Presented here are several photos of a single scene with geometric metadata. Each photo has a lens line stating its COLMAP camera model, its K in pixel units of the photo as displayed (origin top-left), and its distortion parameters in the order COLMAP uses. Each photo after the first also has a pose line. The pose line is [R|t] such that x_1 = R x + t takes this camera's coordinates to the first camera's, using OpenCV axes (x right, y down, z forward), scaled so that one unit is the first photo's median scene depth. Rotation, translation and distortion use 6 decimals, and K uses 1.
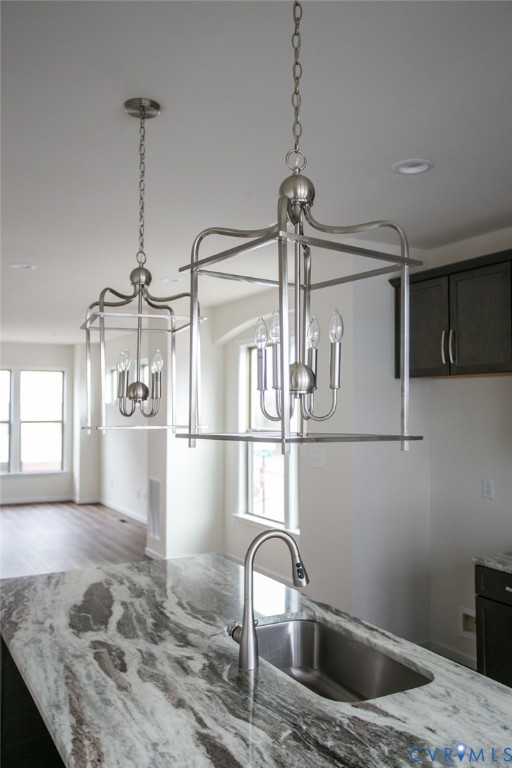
lens RADIAL K [[665.8, 0, 256.8], [0, 665.8, 405.7], [0, 0, 1]] dist [-0.005835, -0.003512]
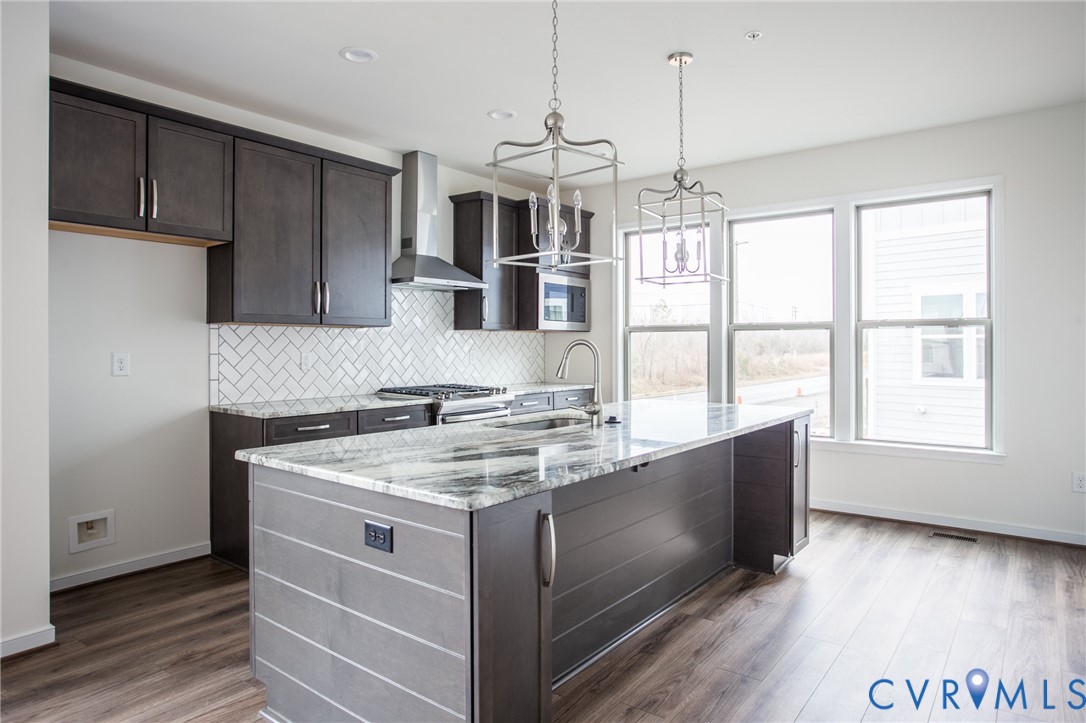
lens RADIAL K [[648.3, 0, 550.6], [0, 648.3, 349.1], [0, 0, 1]] dist [-0.034381, 0.002763]
pose [[-0.387442, -0.001686, 0.921893, -1.156857], [0.000195, 0.999998, 0.001911, 0.179925], [-0.921894, 0.000920, -0.387441, 1.433639]]
